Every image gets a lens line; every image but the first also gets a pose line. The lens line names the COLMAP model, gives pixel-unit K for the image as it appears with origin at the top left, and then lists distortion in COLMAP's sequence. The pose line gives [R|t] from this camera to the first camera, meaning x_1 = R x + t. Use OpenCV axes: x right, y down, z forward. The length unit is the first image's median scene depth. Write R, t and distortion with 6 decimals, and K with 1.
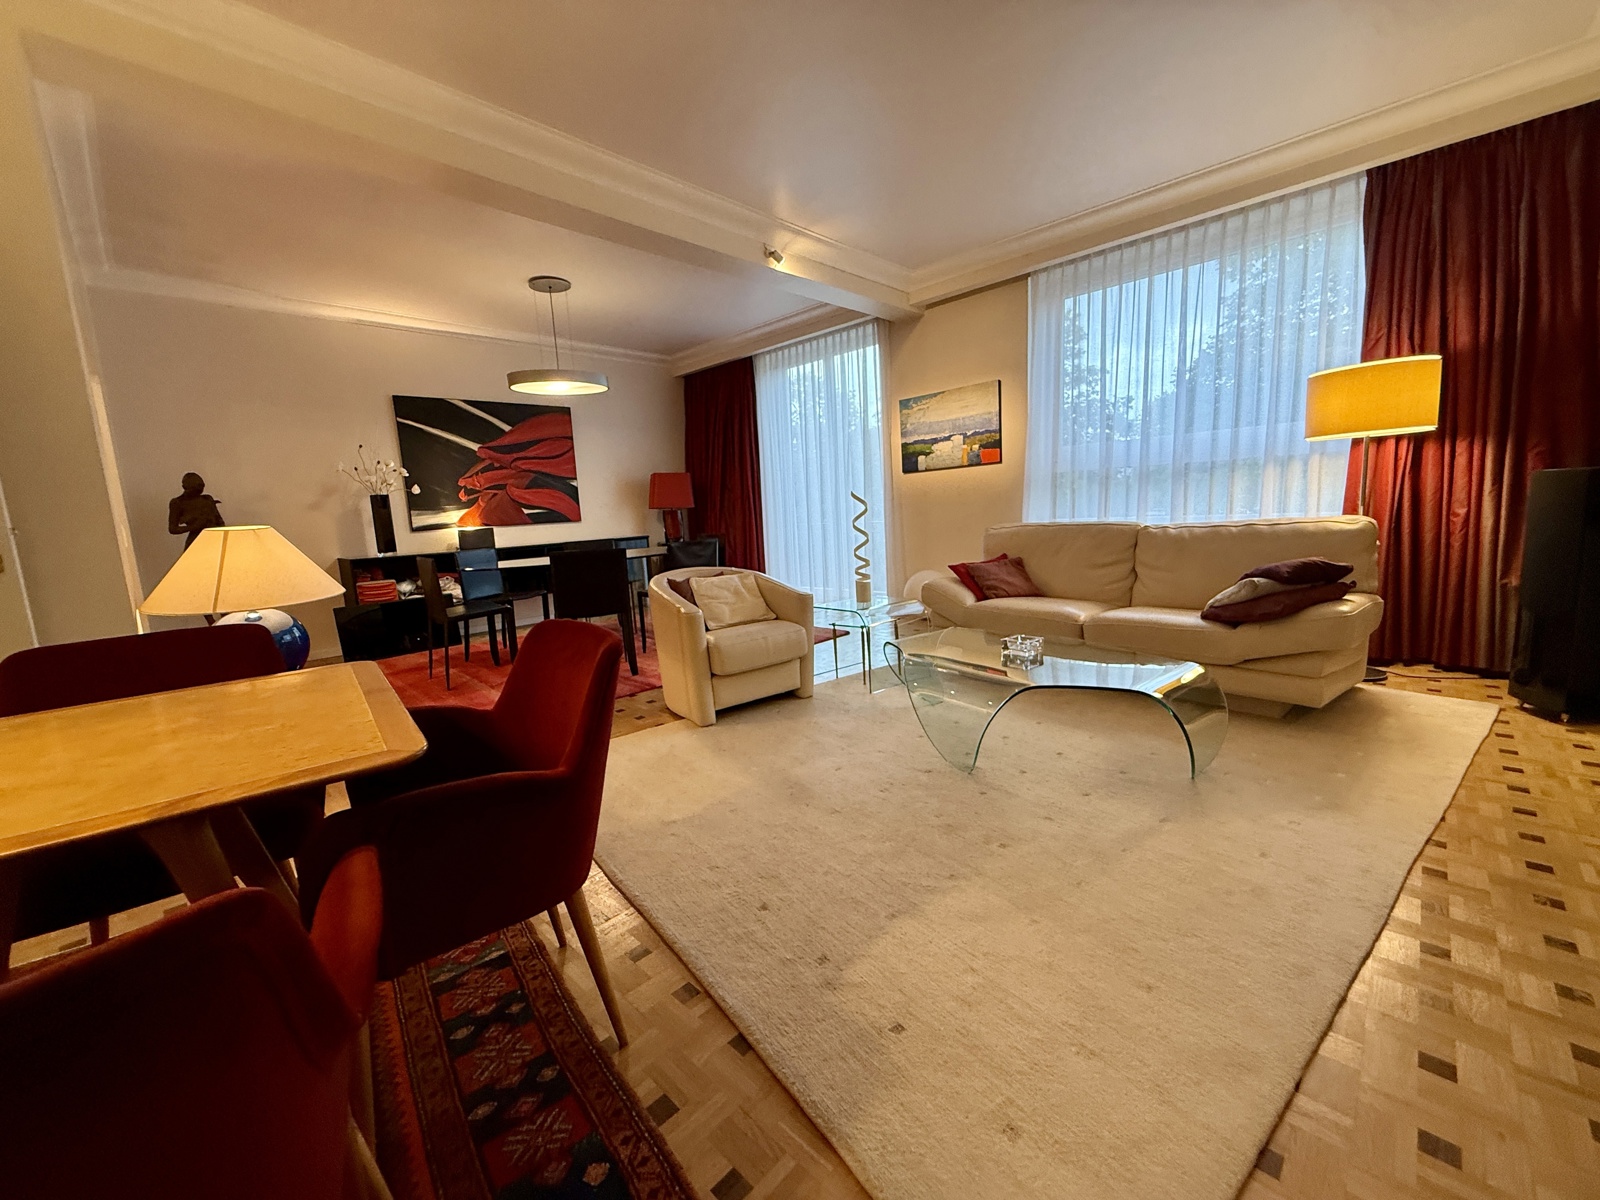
lens RADIAL K [[634.2, 0, 790.5], [0, 634.2, 601.1], [0, 0, 1]] dist [-0.002877, 0.000314]
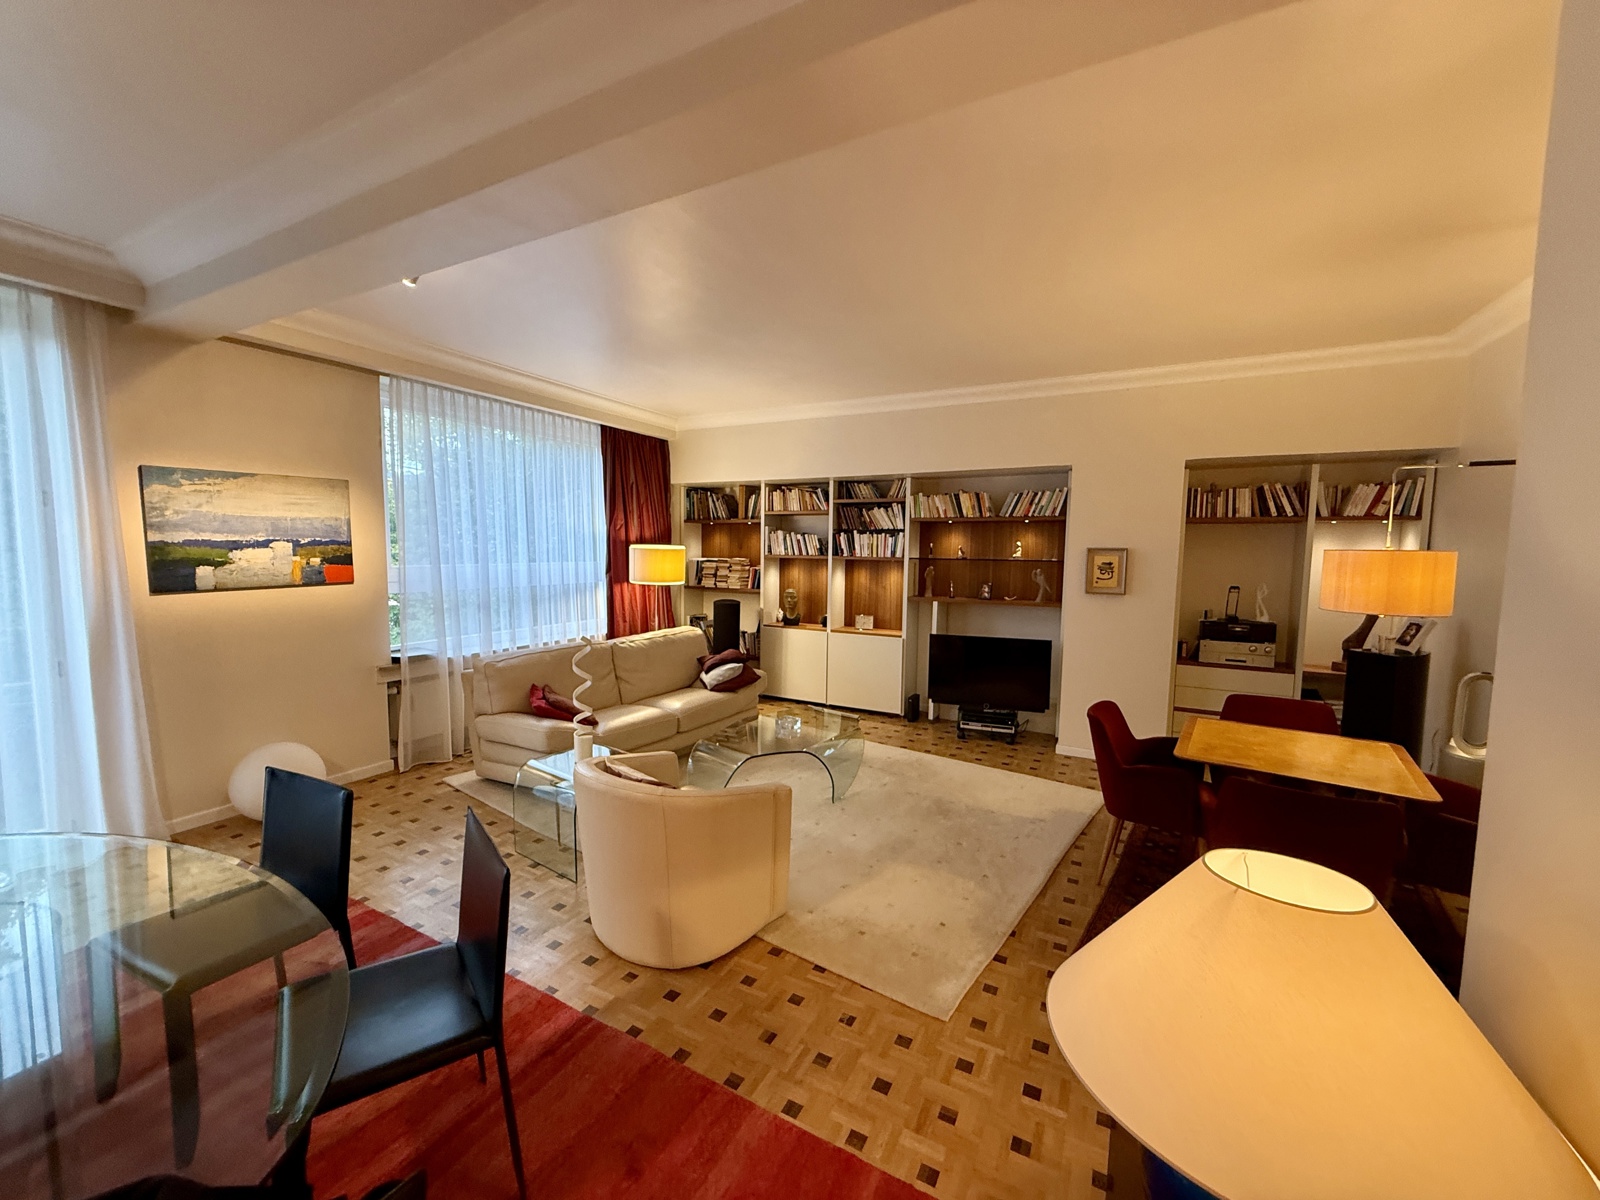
lens RADIAL K [[634.2, 0, 795.4], [0, 634.2, 602.3], [0, 0, 1]] dist [-0.002877, 0.000314]
pose [[-0.280882, -0.036480, 0.959049, -0.540428], [0.140659, 0.986922, 0.078736, -0.164670], [-0.949379, 0.157015, -0.272078, 0.639106]]
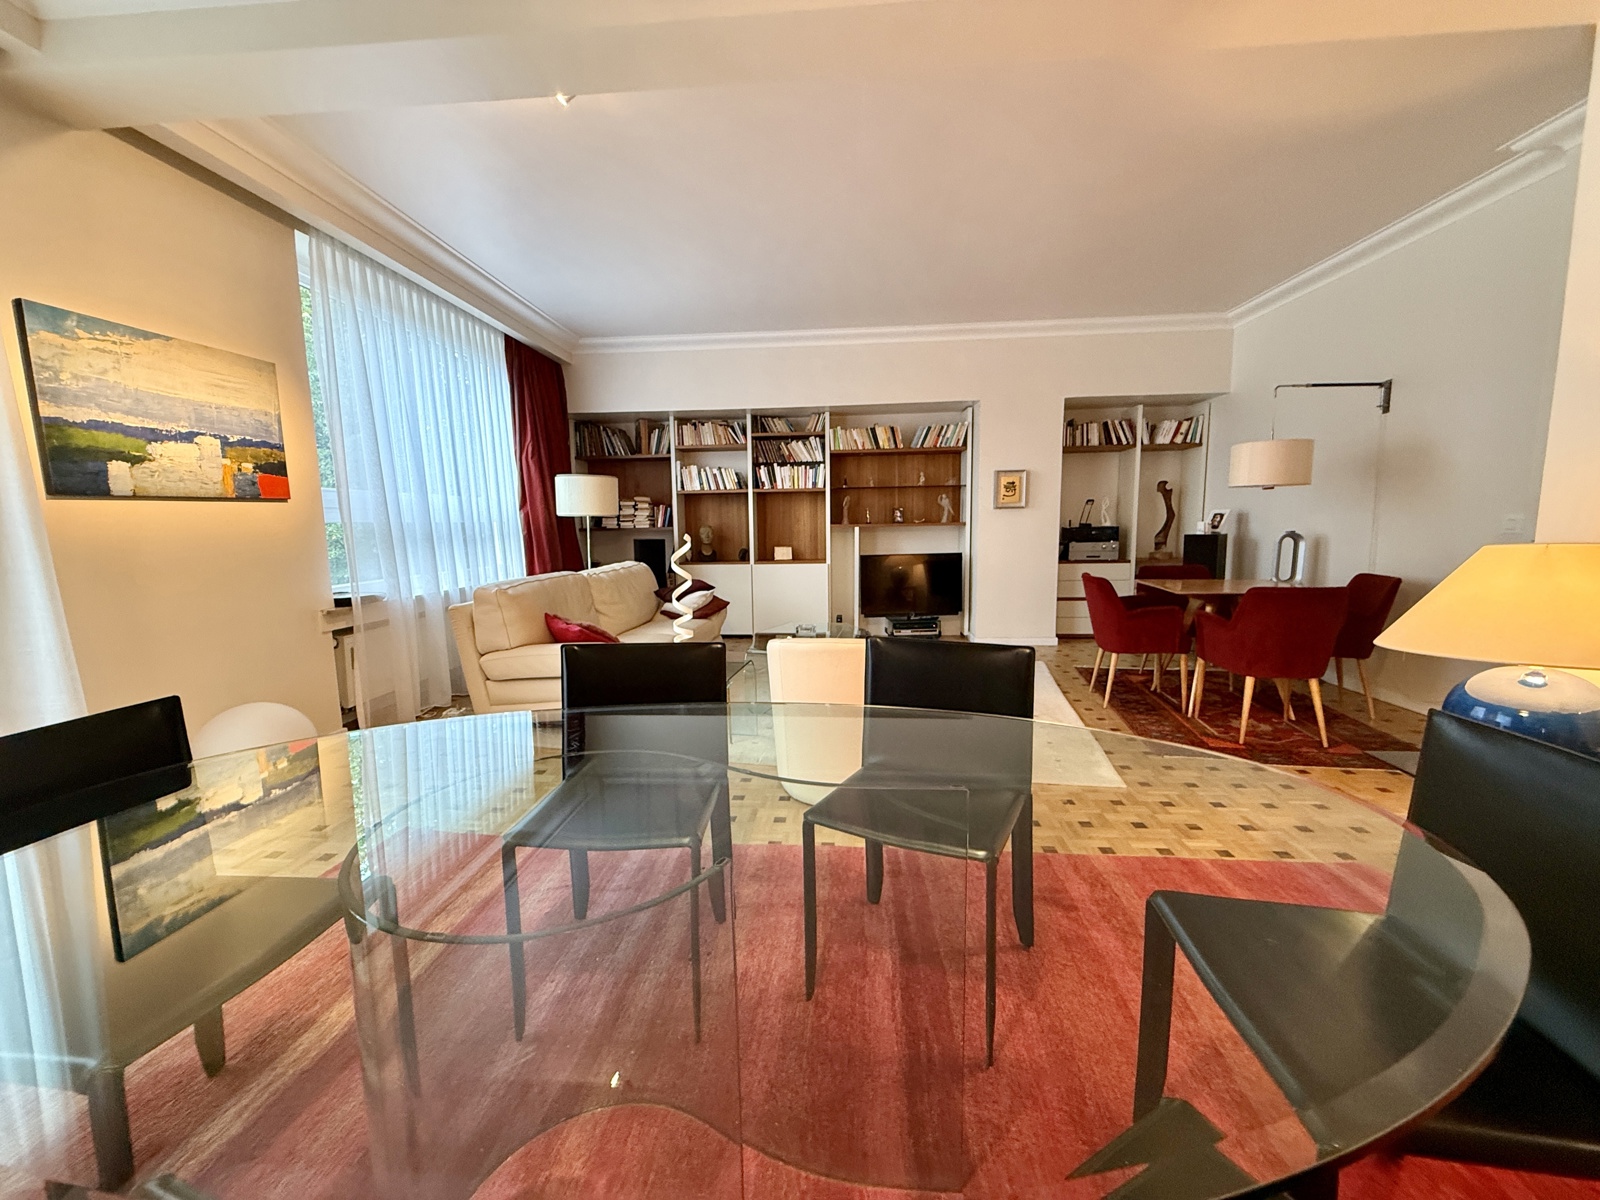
lens RADIAL K [[634.2, 0, 793.2], [0, 634.2, 605.7], [0, 0, 1]] dist [-0.002877, 0.000314]
pose [[-0.639734, -0.039014, 0.767606, -0.416089], [0.159915, 0.970099, 0.182581, -0.141600], [-0.751776, 0.239554, -0.614366, 0.952787]]
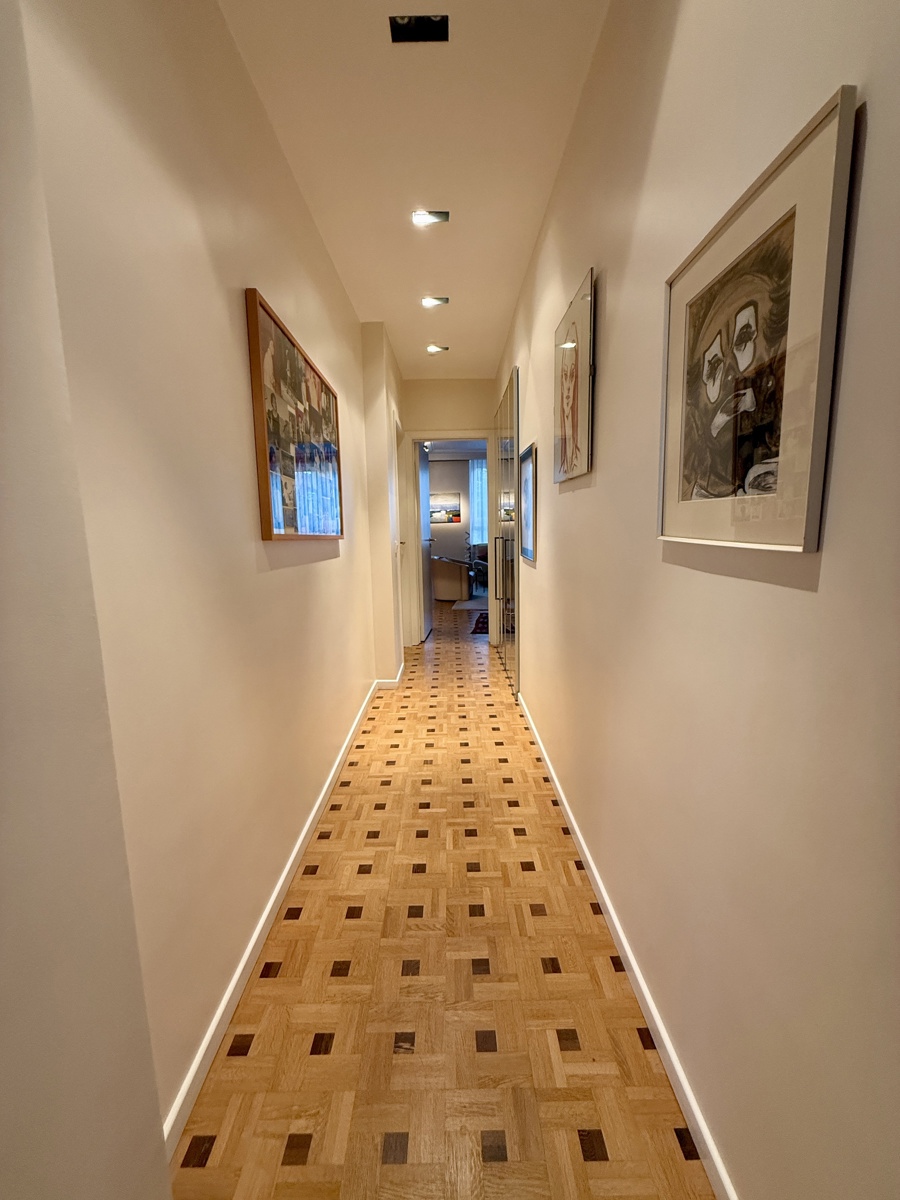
lens RADIAL K [[475.7, 0, 449.6], [0, 475.7, 595.0], [0, 0, 1]] dist [-0.002877, 0.000314]
pose [[0.709774, -0.074385, 0.700491, -1.107135], [0.086726, 0.996071, 0.017897, 0.057717], [-0.699071, 0.048048, 0.713436, -0.419075]]
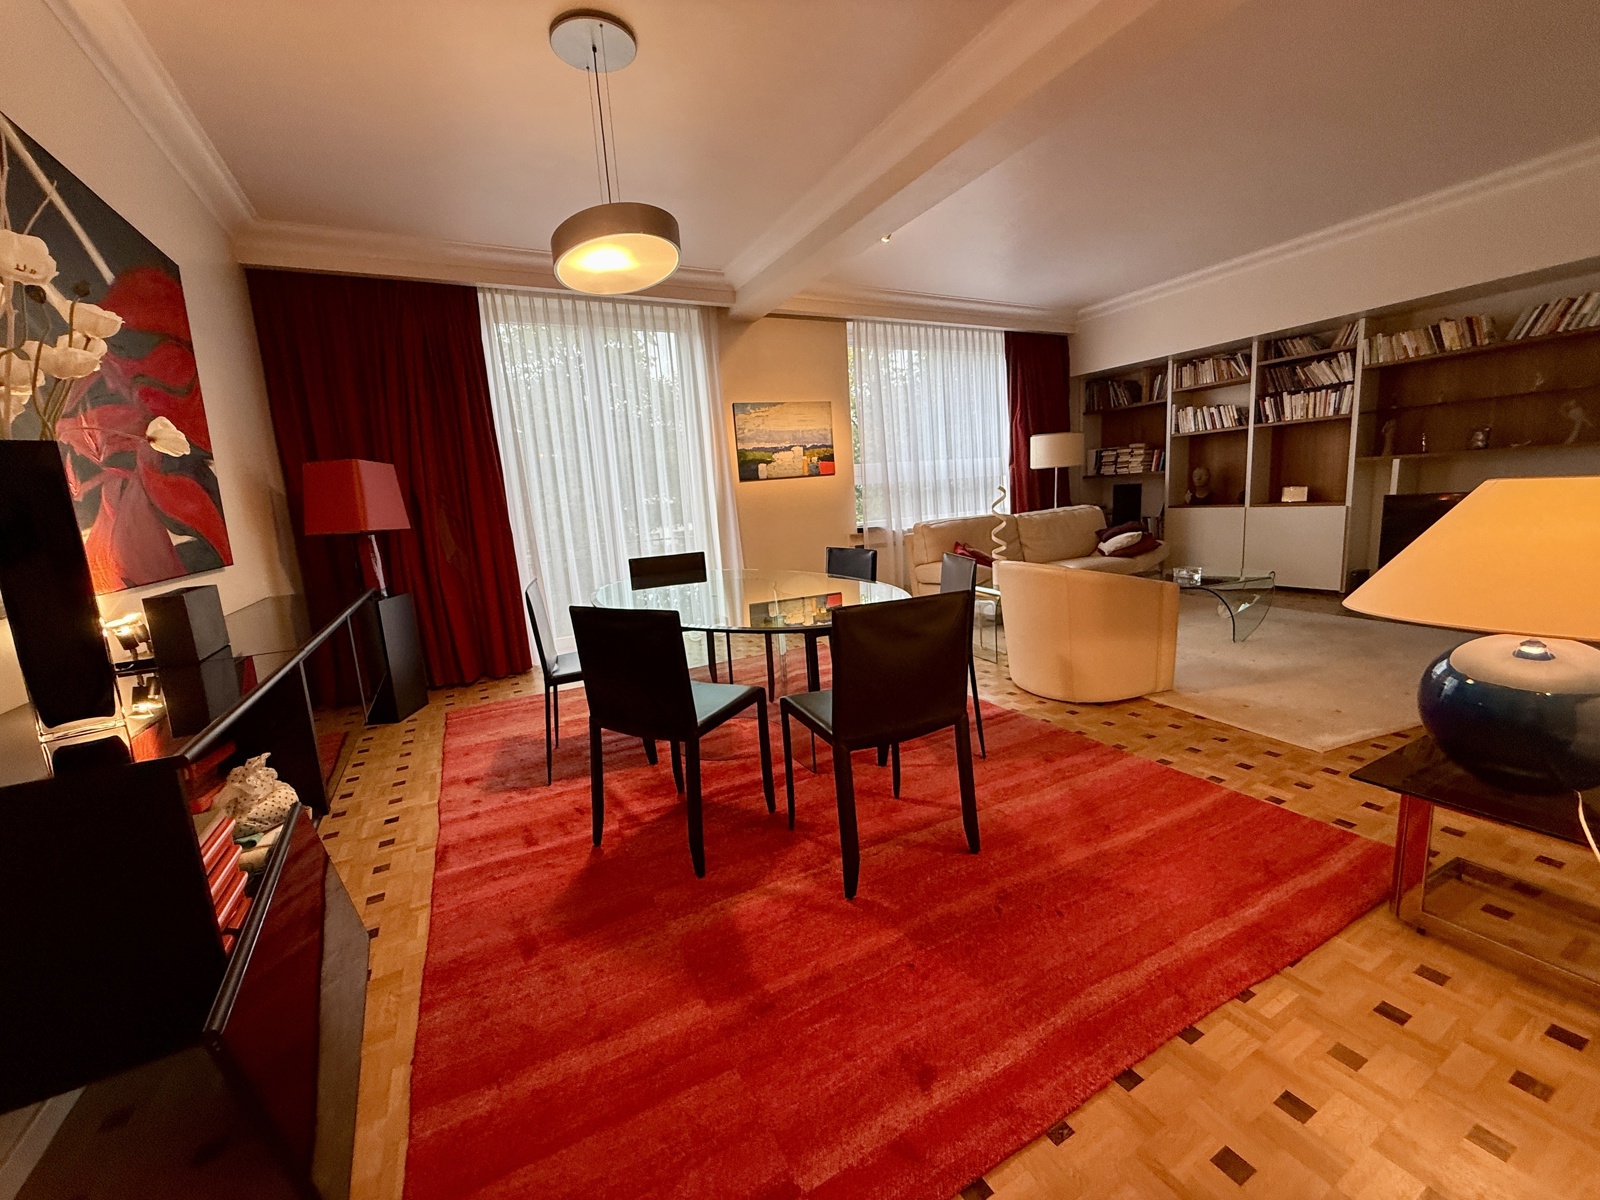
lens RADIAL K [[634.2, 0, 796.4], [0, 634.2, 600.6], [0, 0, 1]] dist [-0.002877, 0.000314]
pose [[0.303769, -0.126085, 0.944366, -0.736318], [0.190105, 0.979294, 0.069599, -0.081167], [-0.933587, 0.158387, 0.321448, 0.675747]]
